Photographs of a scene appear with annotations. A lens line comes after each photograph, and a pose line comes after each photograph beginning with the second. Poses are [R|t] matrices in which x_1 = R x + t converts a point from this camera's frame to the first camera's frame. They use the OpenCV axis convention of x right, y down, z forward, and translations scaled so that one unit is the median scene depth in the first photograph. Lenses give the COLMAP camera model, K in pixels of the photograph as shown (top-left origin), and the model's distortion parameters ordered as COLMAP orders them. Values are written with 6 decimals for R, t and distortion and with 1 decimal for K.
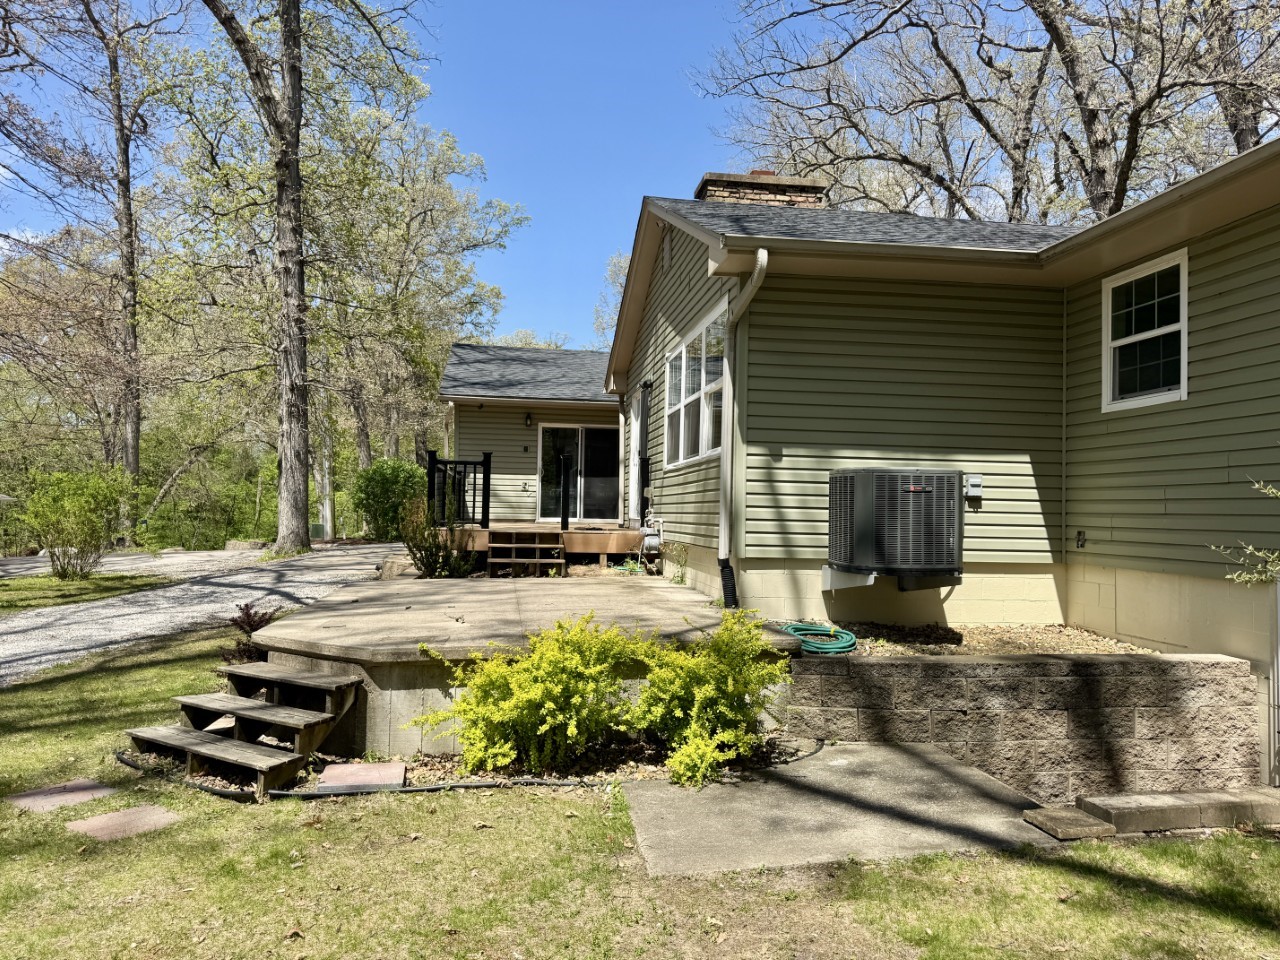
lens RADIAL K [[892.6, 0, 640.0], [0, 892.6, 480.0], [0, 0, 1]] dist [0.055346, -0.074411]
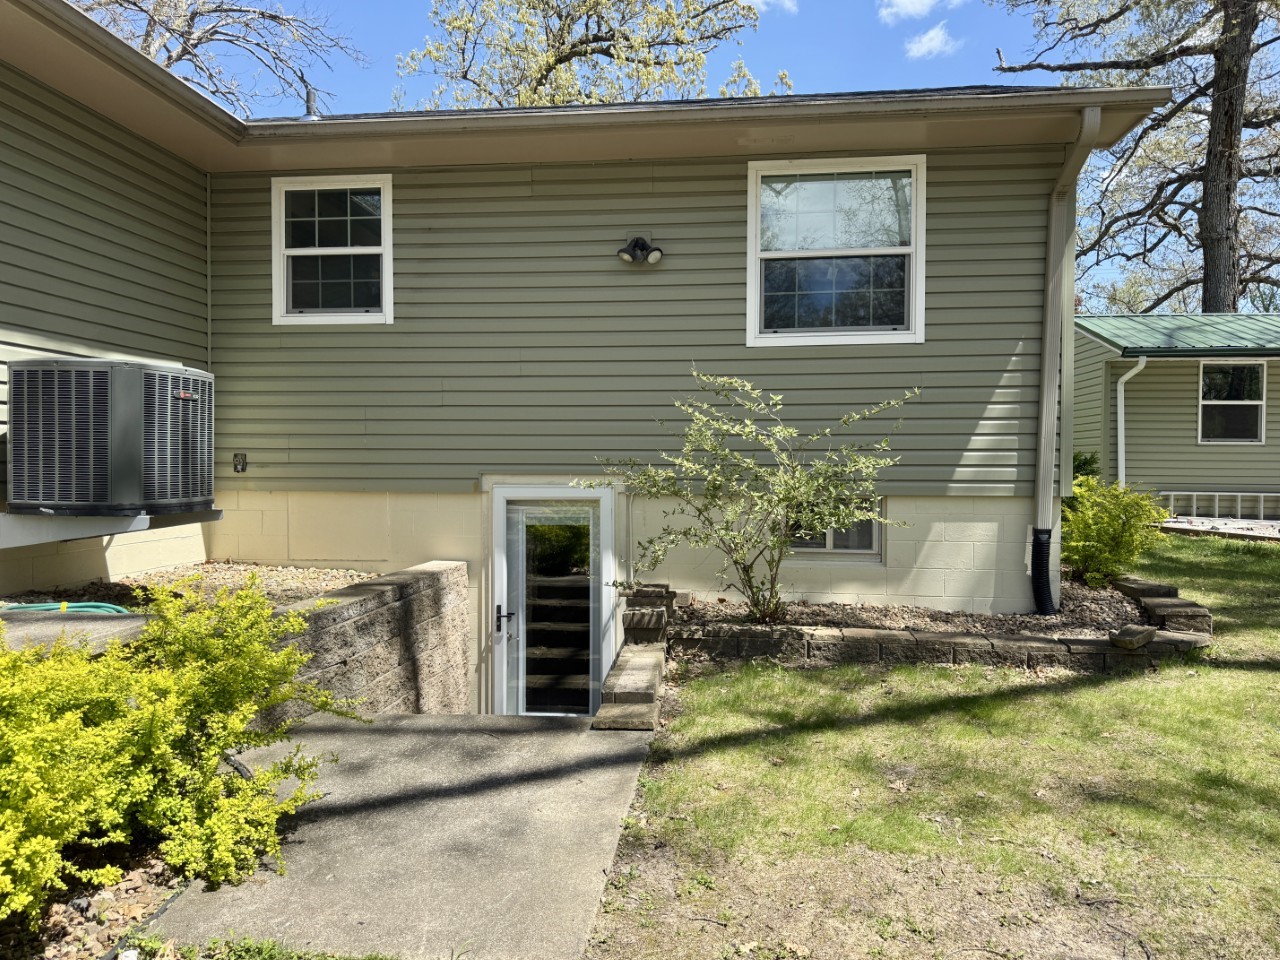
lens RADIAL K [[892.6, 0, 640.0], [0, 892.6, 480.0], [0, 0, 1]] dist [0.055346, -0.074411]
pose [[0.260001, -0.037044, 0.964898, -0.283366], [-0.032902, 0.998344, 0.047194, 0.028384], [-0.965048, -0.044018, 0.258351, 0.394395]]
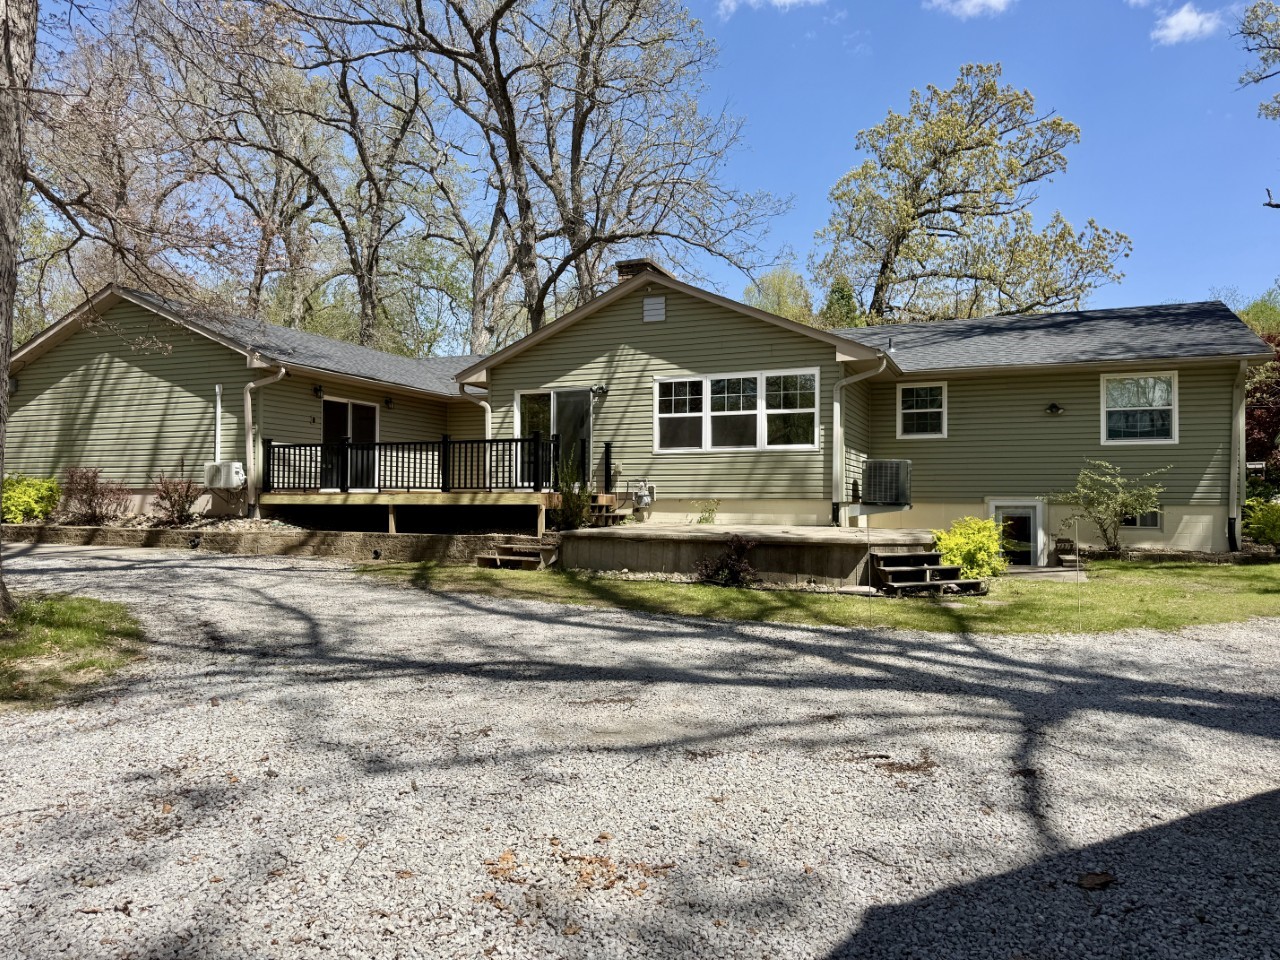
lens RADIAL K [[892.6, 0, 640.0], [0, 892.6, 480.0], [0, 0, 1]] dist [0.055346, -0.074411]
pose [[0.512637, 0.004041, 0.858596, -1.904306], [-0.027861, 0.999541, 0.011931, 0.026200], [-0.858153, -0.030038, 0.512514, 0.357030]]
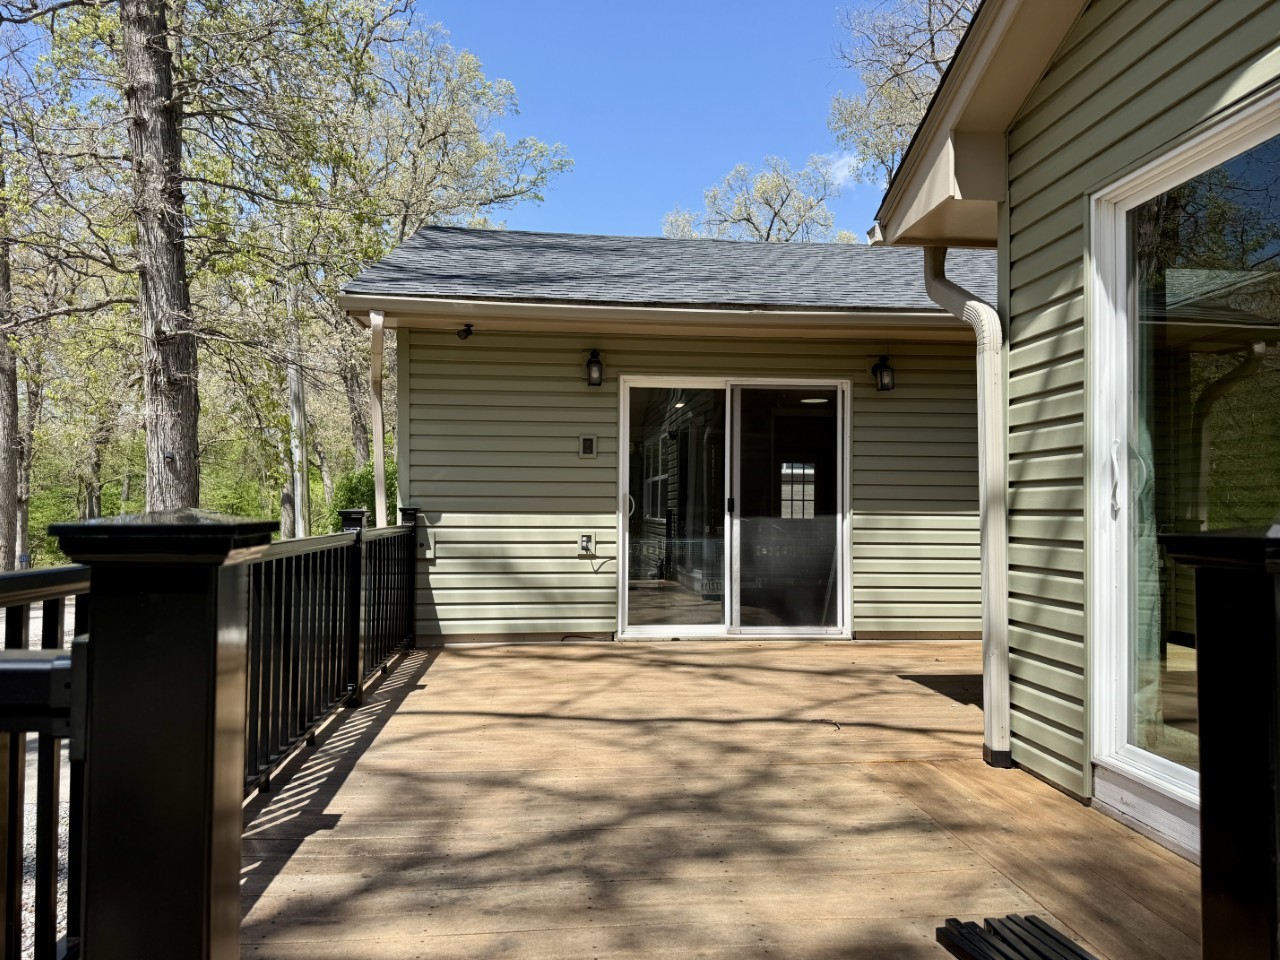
lens RADIAL K [[875.9, 0, 640.0], [0, 875.9, 480.0], [0, 0, 1]] dist [0.062297, -0.100277]
pose [[0.998906, -0.013536, -0.044763, -0.208220], [0.013924, 0.999868, 0.008364, -0.053050], [0.044644, -0.008978, 0.998963, 1.470977]]
